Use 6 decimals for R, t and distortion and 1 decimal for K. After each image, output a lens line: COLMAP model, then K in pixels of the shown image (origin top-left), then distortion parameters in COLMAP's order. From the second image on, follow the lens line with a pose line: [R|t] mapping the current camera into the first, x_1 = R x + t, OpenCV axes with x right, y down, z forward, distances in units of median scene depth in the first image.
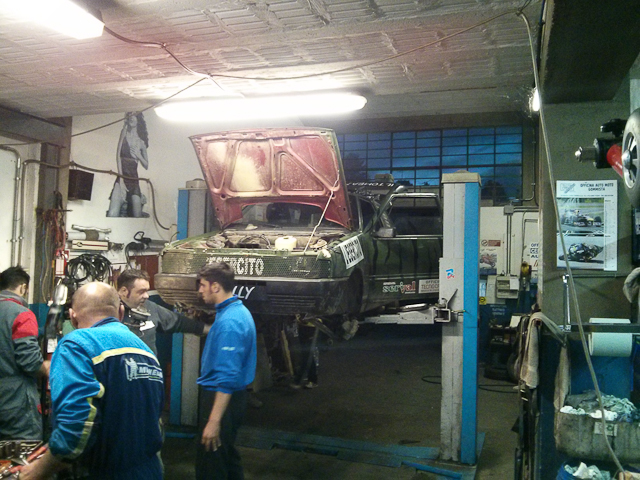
lens RADIAL K [[623.5, 0, 320.0], [0, 623.5, 240.0], [0, 0, 1]] dist [0.005771, -0.226447]
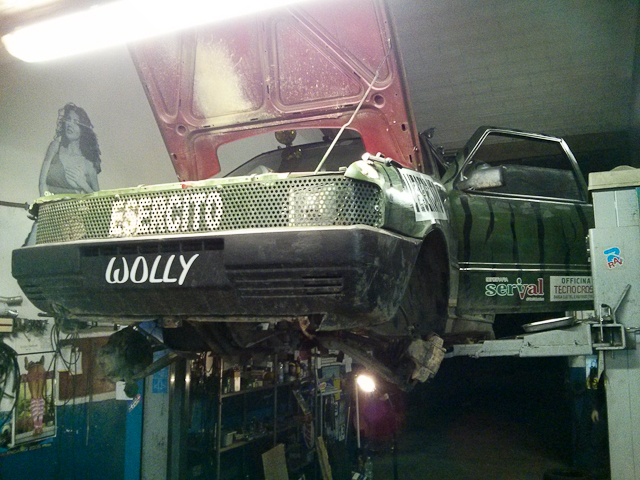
lens RADIAL K [[623.5, 0, 320.0], [0, 623.5, 240.0], [0, 0, 1]] dist [0.005771, -0.226447]
pose [[0.995564, -0.038292, -0.085942, 0.010808], [0.028130, 0.992793, -0.116490, 0.097605], [0.089783, 0.113556, 0.989467, 0.490996]]
